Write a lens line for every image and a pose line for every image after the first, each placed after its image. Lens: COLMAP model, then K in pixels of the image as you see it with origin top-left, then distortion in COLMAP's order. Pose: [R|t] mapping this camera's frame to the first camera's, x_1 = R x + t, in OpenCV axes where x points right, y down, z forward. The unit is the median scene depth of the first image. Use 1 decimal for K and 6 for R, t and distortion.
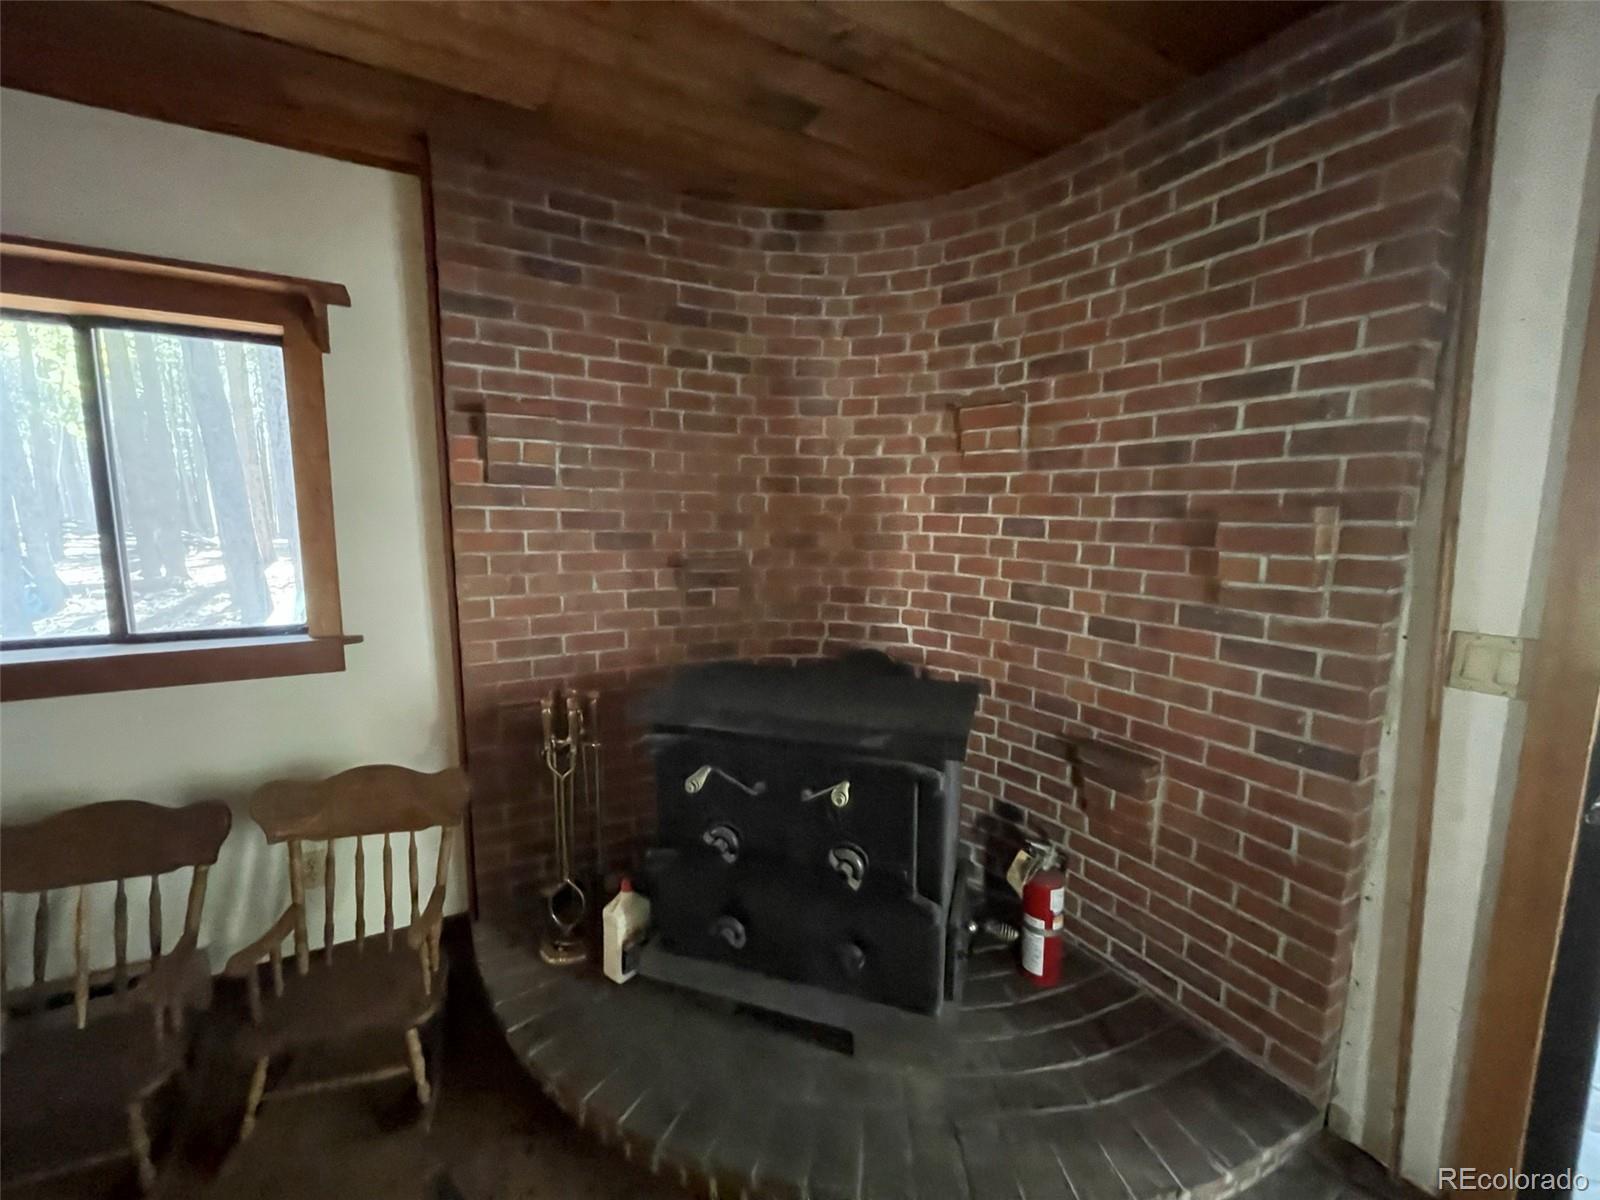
lens RADIAL K [[645.0, 0, 789.8], [0, 645.0, 602.7], [0, 0, 1]] dist [0.001411, 0.000141]
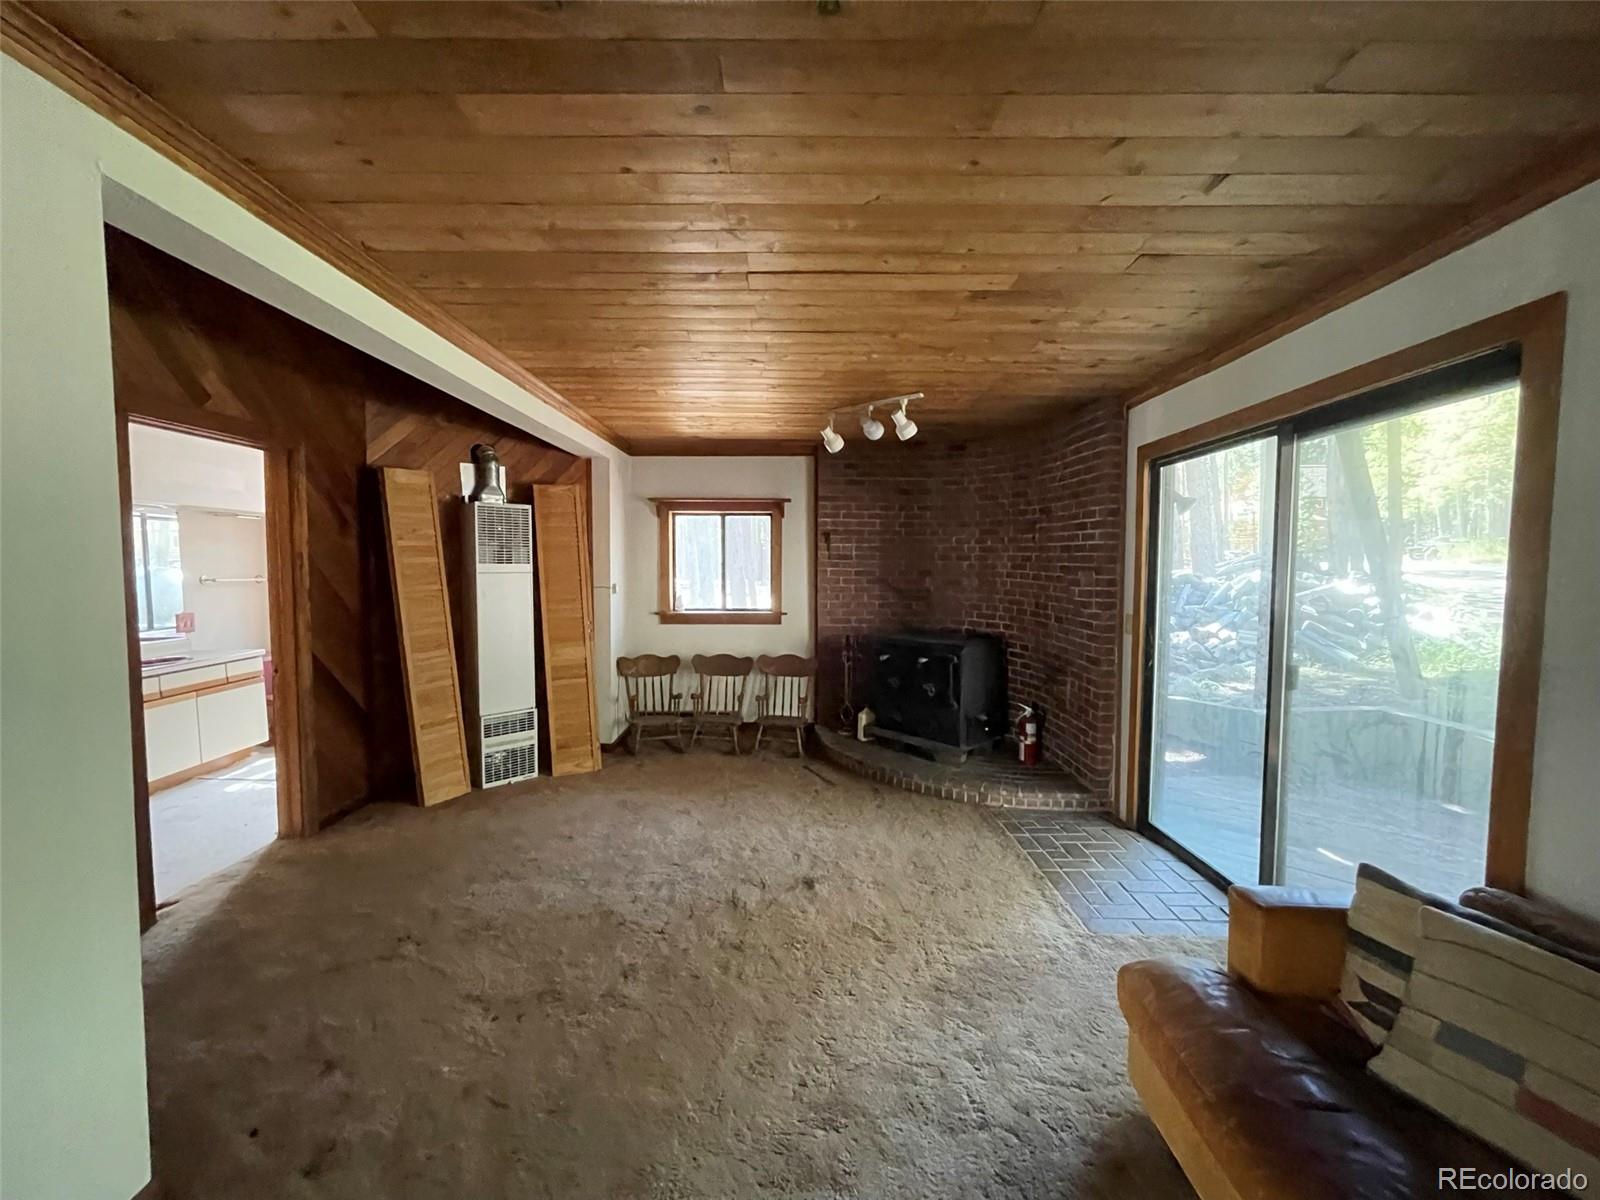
lens RADIAL K [[645.0, 0, 789.8], [0, 645.0, 602.7], [0, 0, 1]] dist [0.001411, 0.000141]
pose [[0.874165, 0.025675, -0.484950, 0.720095], [-0.060174, 0.996632, -0.055703, 0.159420], [0.481886, 0.077875, 0.872766, -1.463807]]
